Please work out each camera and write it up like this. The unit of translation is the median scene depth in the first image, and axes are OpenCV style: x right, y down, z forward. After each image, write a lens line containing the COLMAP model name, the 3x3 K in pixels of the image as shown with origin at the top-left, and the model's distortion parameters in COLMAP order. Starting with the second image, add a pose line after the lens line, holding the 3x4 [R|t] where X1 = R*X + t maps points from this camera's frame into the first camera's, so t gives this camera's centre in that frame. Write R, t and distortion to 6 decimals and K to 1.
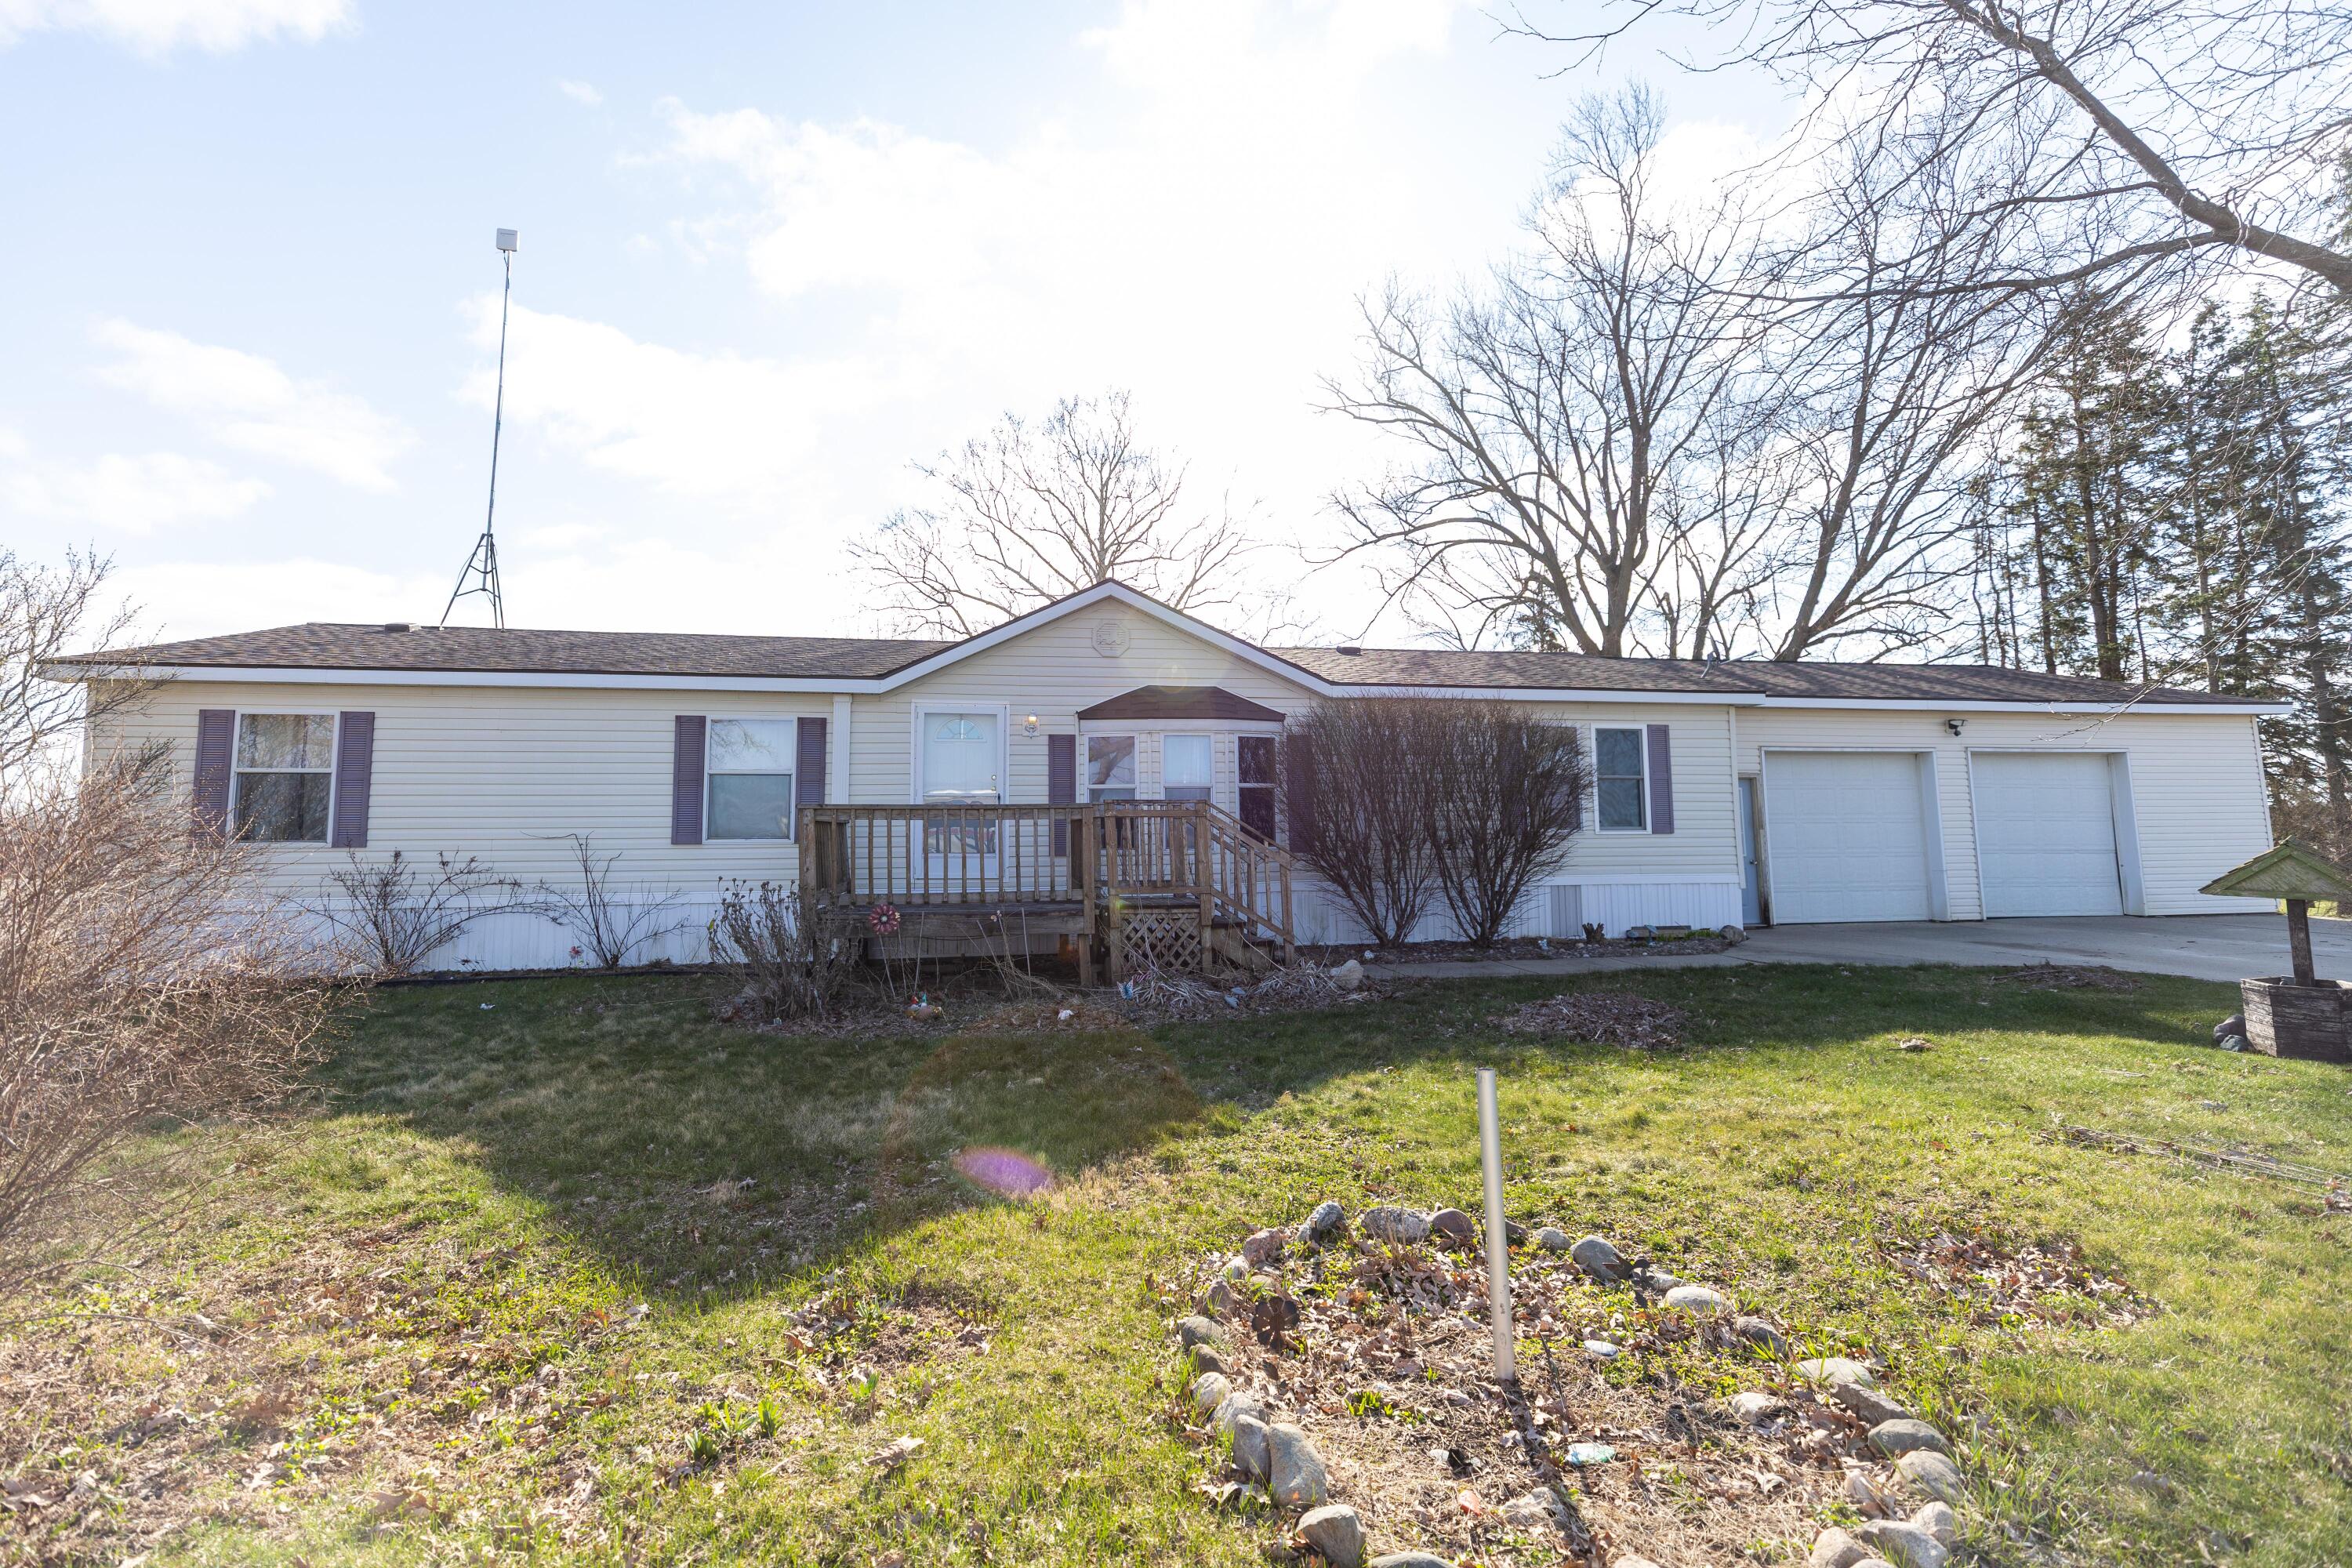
lens RADIAL K [[1040.7, 0, 1182.9], [0, 1040.7, 774.7], [0, 0, 1]] dist [0.004393, -0.000626]
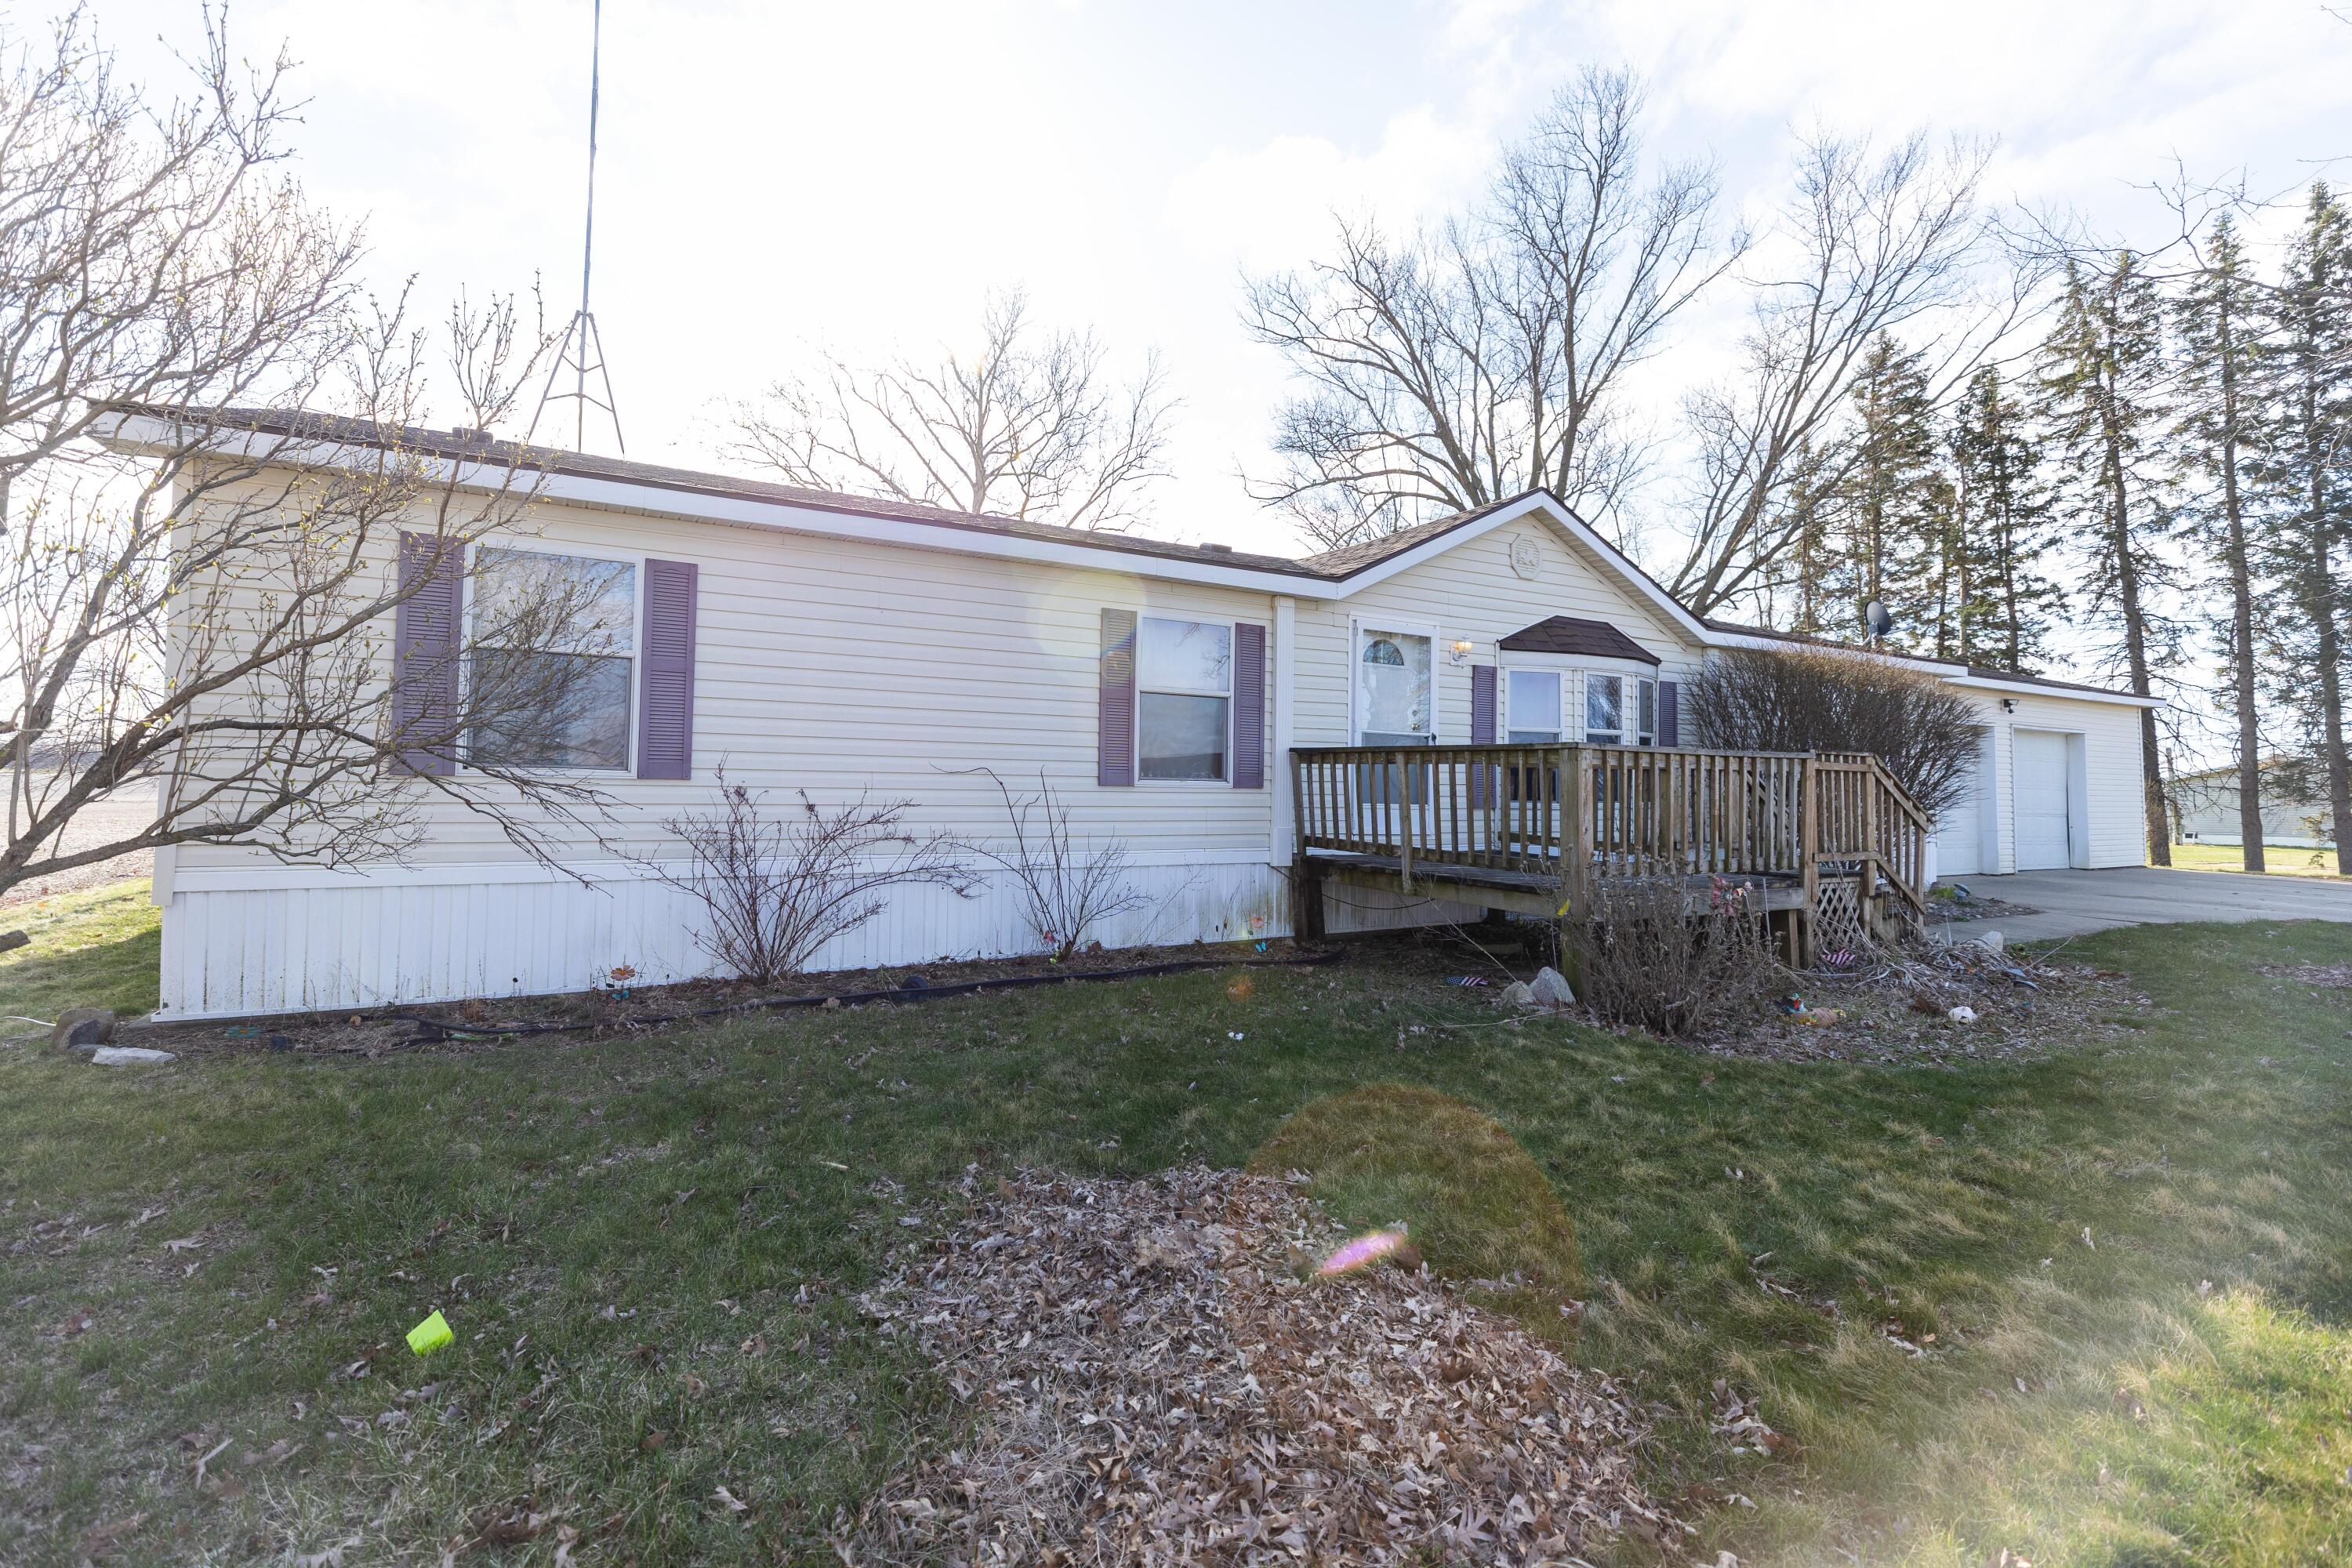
lens RADIAL K [[1040.7, 0, 1166.8], [0, 1040.7, 776.3], [0, 0, 1]] dist [0.004393, -0.000626]
pose [[0.937727, 0.024042, 0.346540, -0.679069], [-0.042769, 0.998003, 0.046493, 0.023920], [-0.344730, -0.058418, 0.936882, 0.292668]]
